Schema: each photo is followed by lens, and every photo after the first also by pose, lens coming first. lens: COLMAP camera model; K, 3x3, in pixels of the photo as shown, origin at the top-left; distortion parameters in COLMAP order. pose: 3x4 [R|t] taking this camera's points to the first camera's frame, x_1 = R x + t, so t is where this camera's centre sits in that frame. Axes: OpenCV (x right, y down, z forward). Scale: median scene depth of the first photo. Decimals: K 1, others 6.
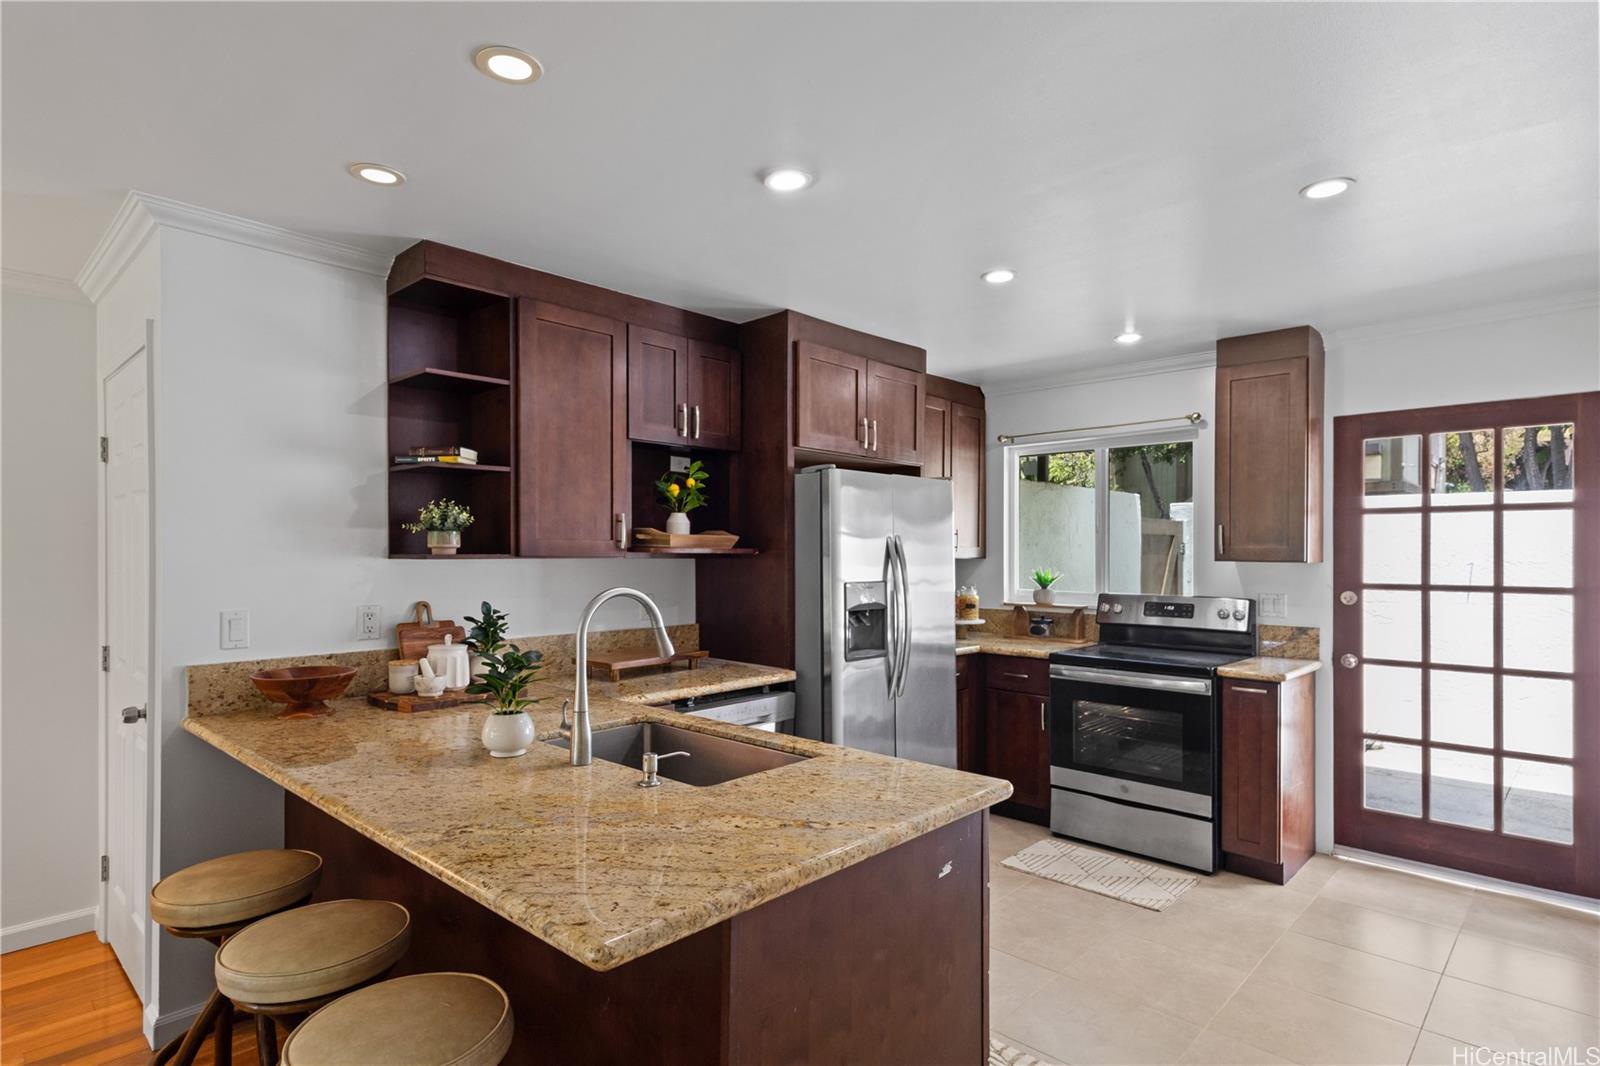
lens RADIAL K [[842.7, 0, 825.7], [0, 842.7, 550.5], [0, 0, 1]] dist [0.021987, -0.002508]
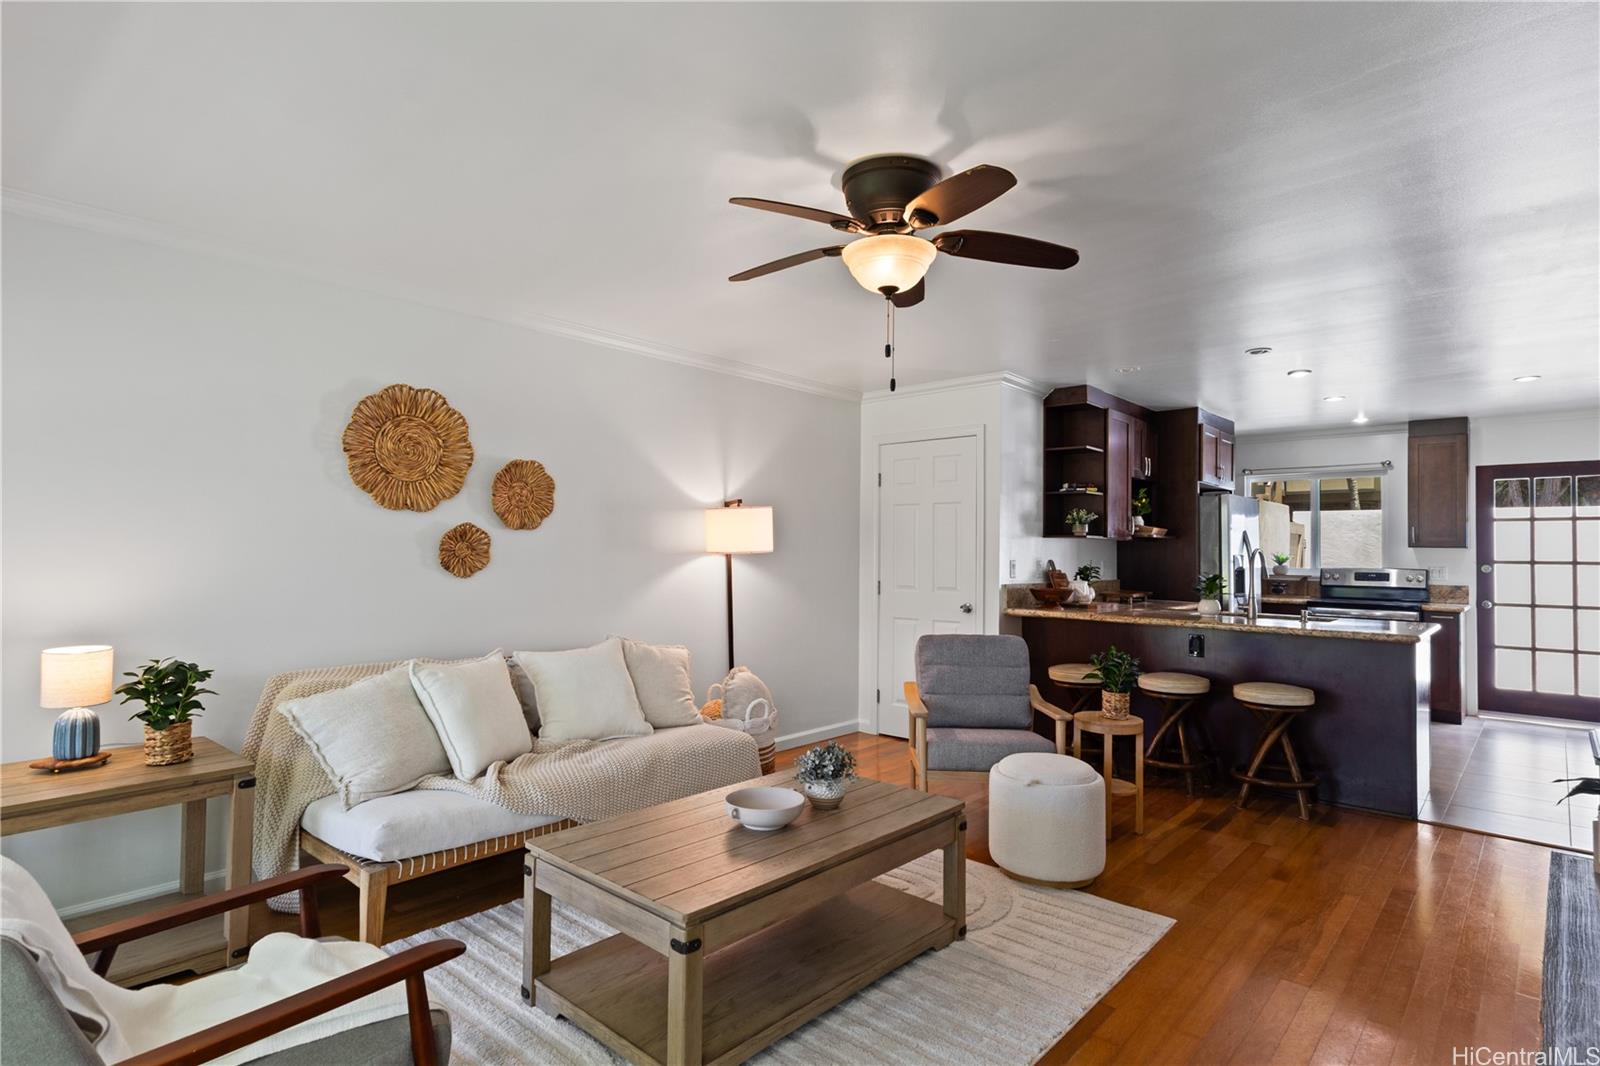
lens RADIAL K [[842.7, 0, 811.9], [0, 842.7, 527.7], [0, 0, 1]] dist [0.021987, -0.002508]
pose [[0.999418, 0.011697, 0.032054, -0.845766], [-0.010757, 0.999511, -0.029356, 0.037638], [-0.032382, 0.028994, 0.999055, -0.733568]]
